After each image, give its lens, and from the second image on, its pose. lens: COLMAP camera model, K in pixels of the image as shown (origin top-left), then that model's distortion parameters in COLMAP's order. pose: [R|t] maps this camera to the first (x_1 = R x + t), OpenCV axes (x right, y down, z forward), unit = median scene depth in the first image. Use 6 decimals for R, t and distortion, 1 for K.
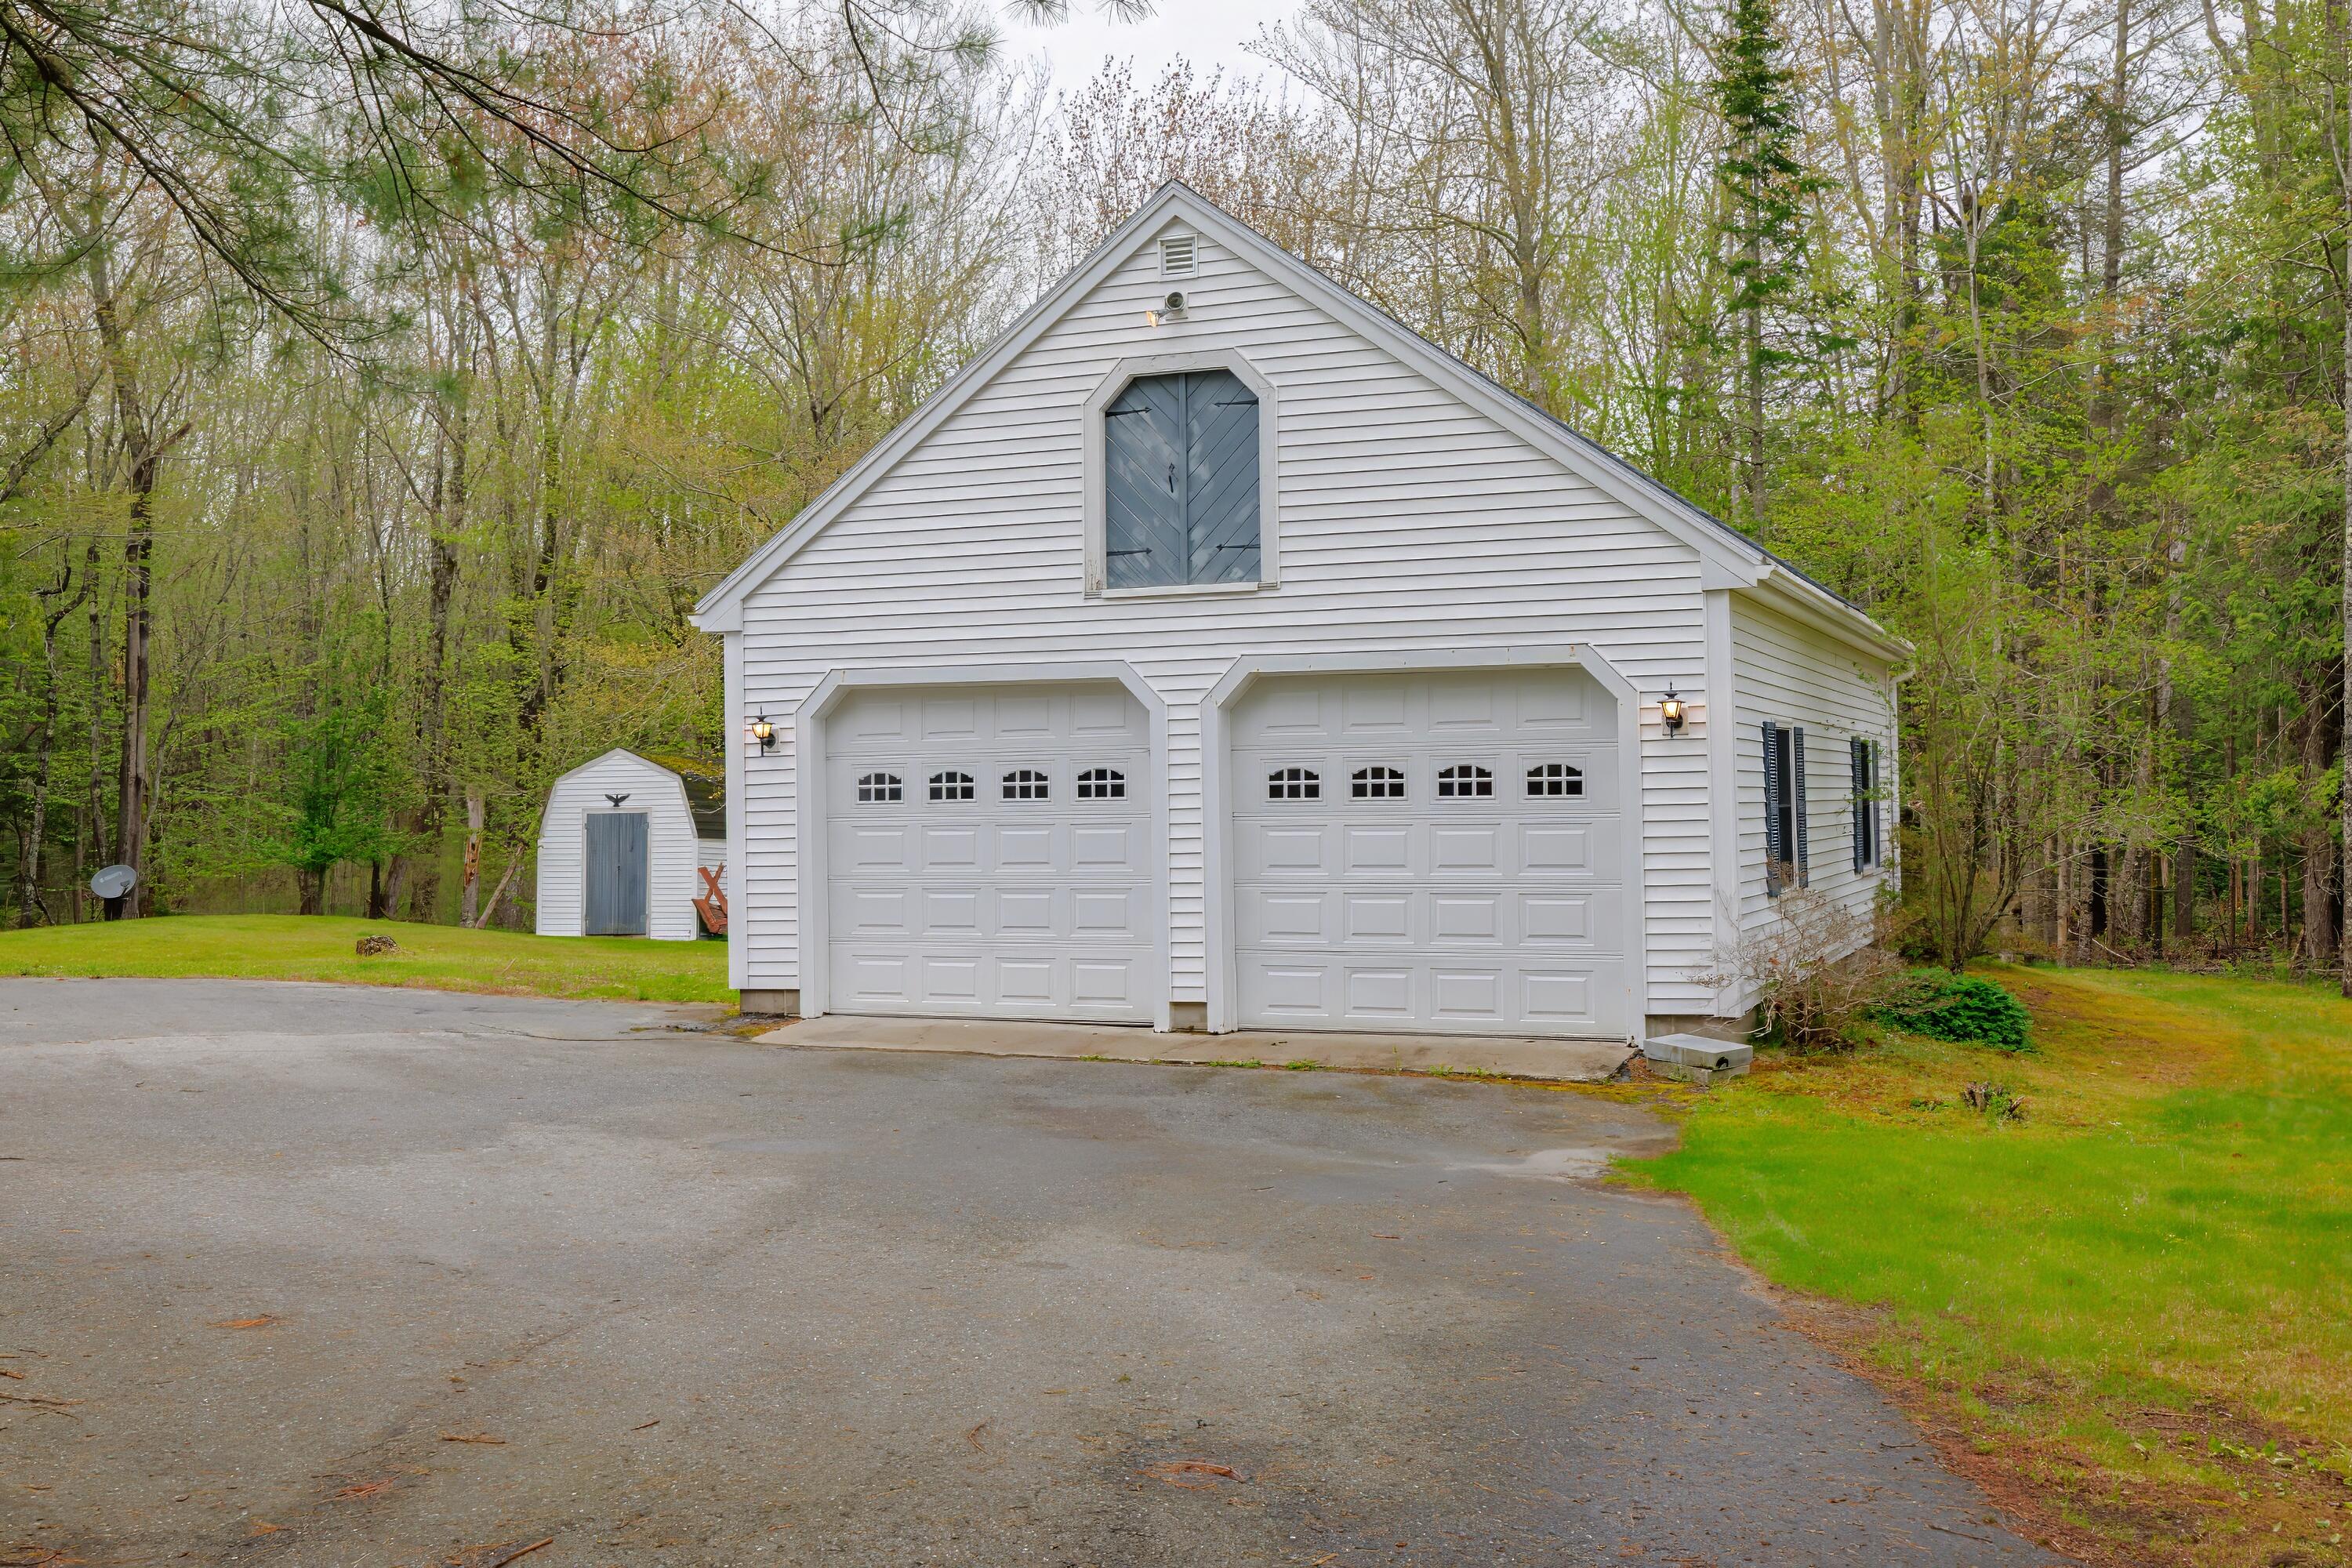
lens RADIAL K [[2374.0, 0, 1175.2], [0, 2374.0, 779.6], [0, 0, 1]] dist [-0.016039, 0.000000]
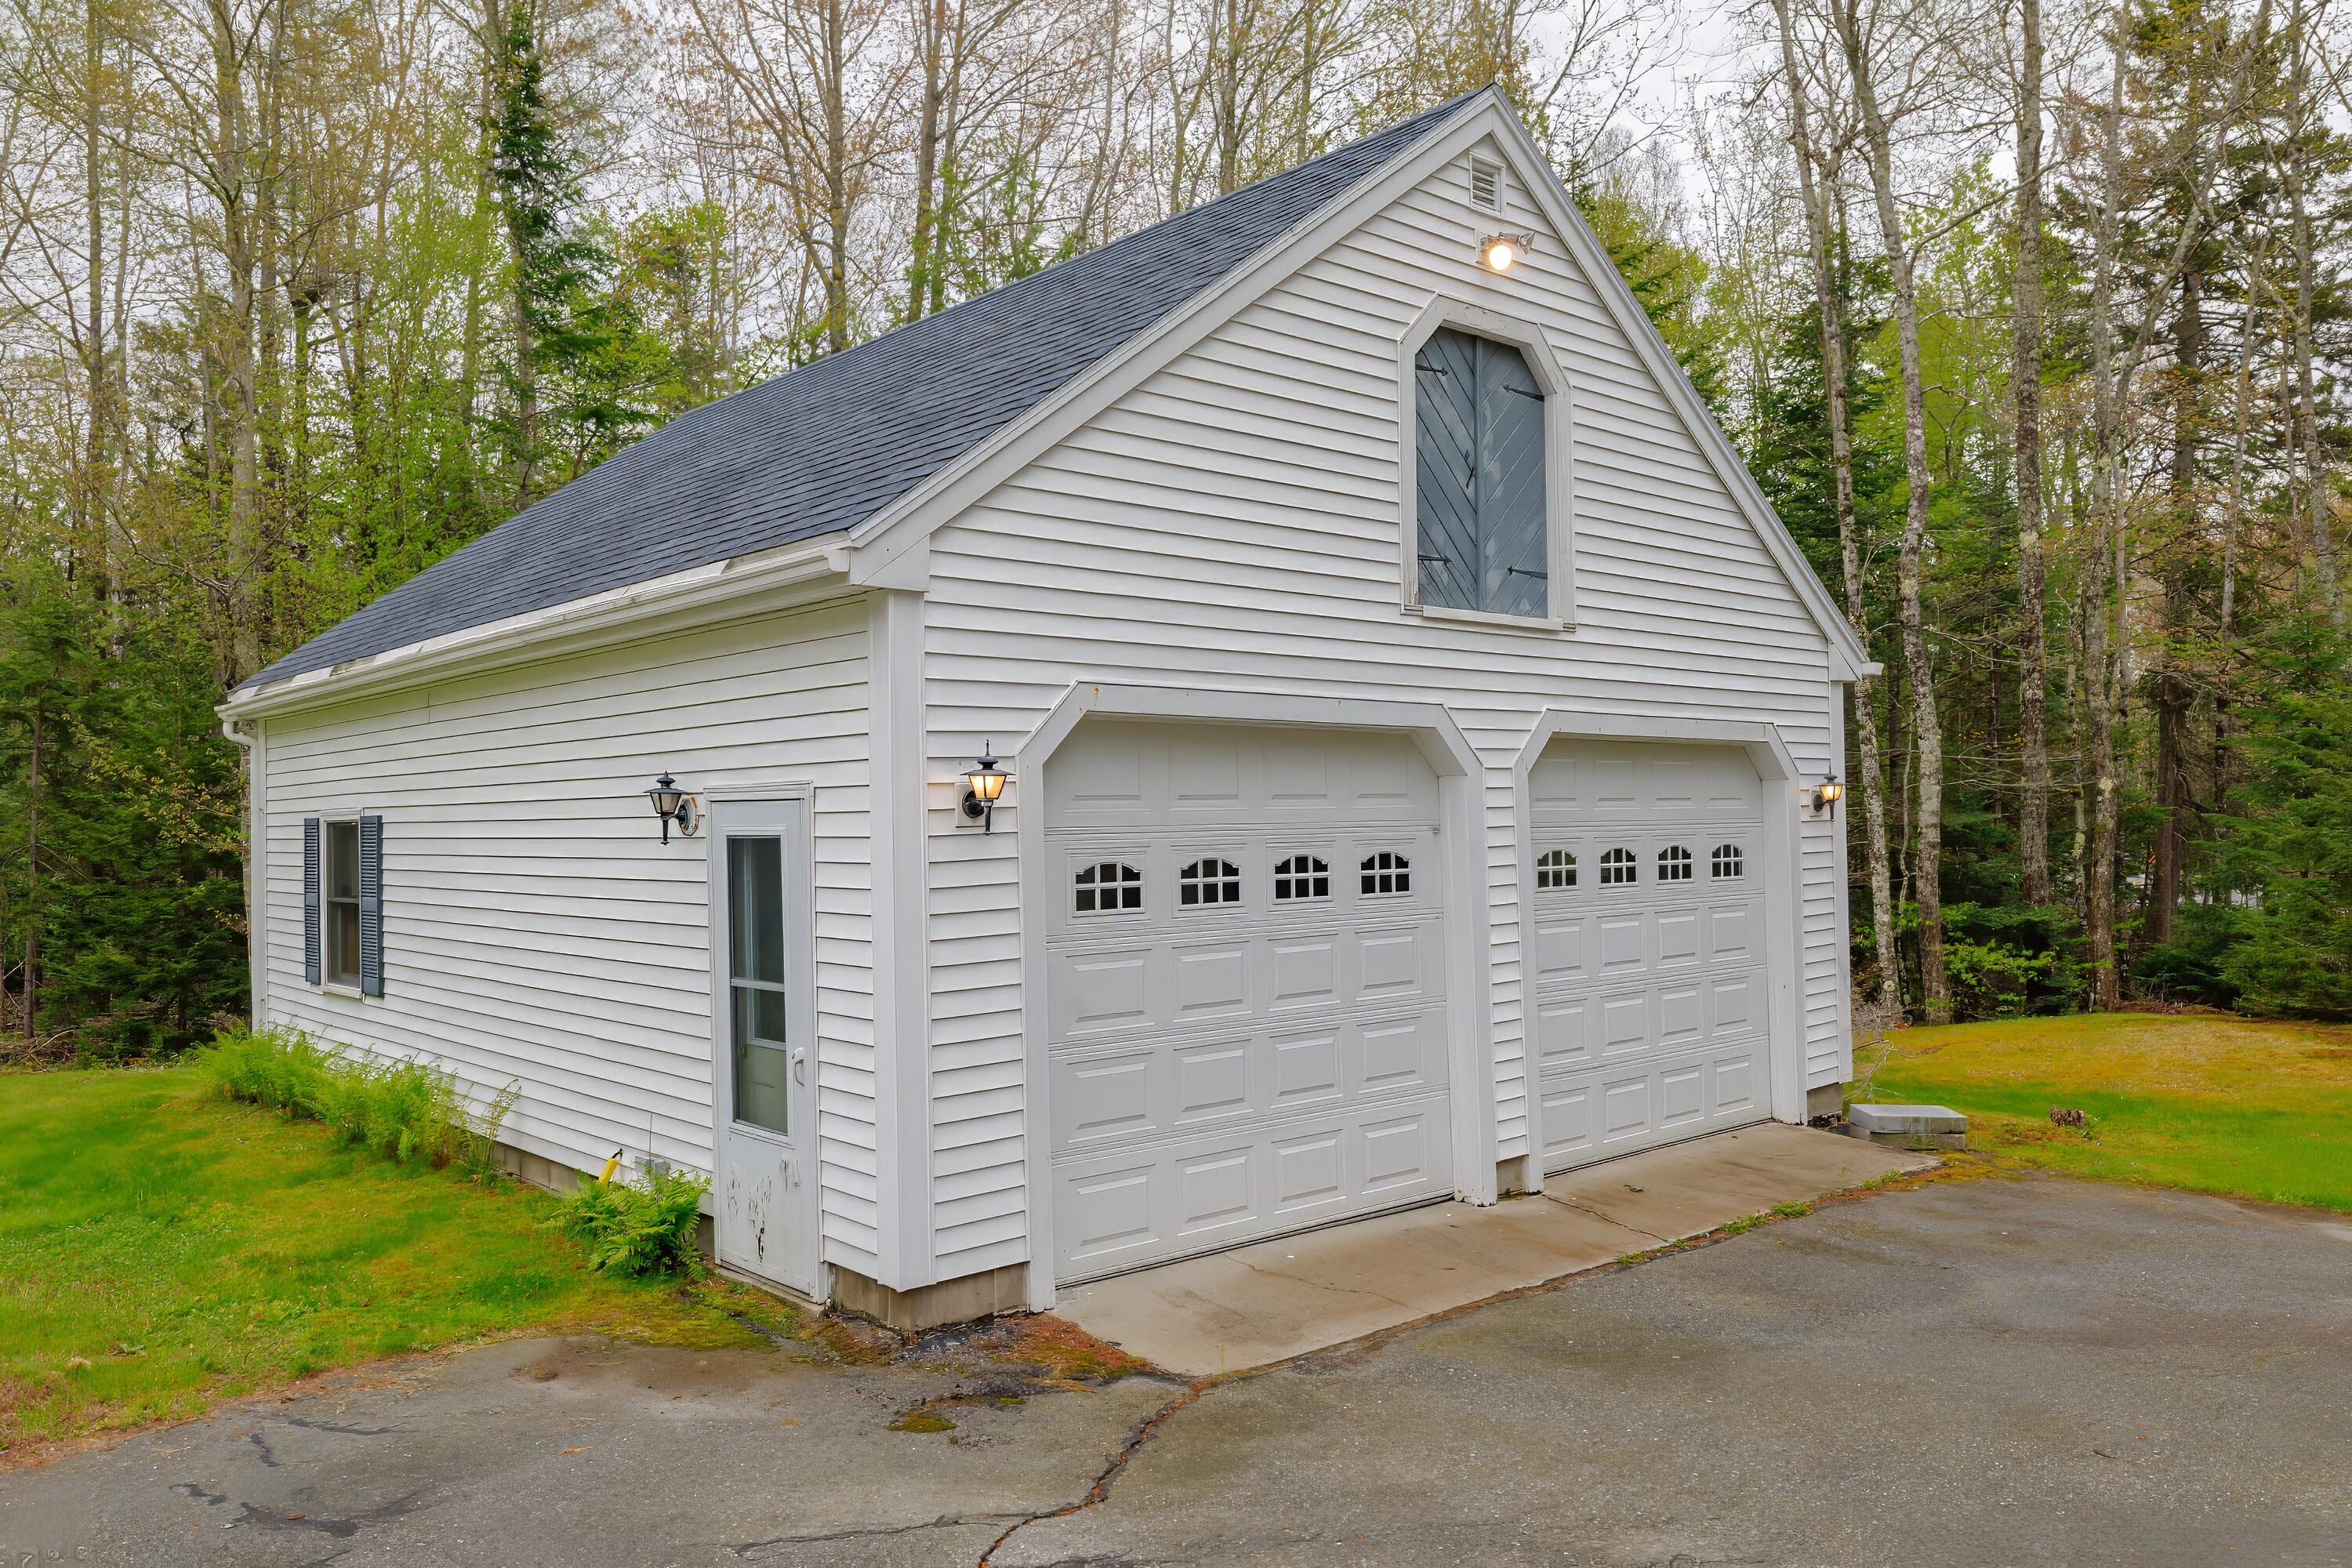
lens RADIAL K [[1693.6, 0, 1176.0], [0, 1693.6, 802.8], [0, 0, 1]] dist [0.006586, 0.000387]
pose [[0.444469, 0.022341, 0.895515, -0.526286], [0.012590, 0.999434, -0.031182, -0.004608], [-0.895706, 0.025134, 0.443937, 0.843394]]
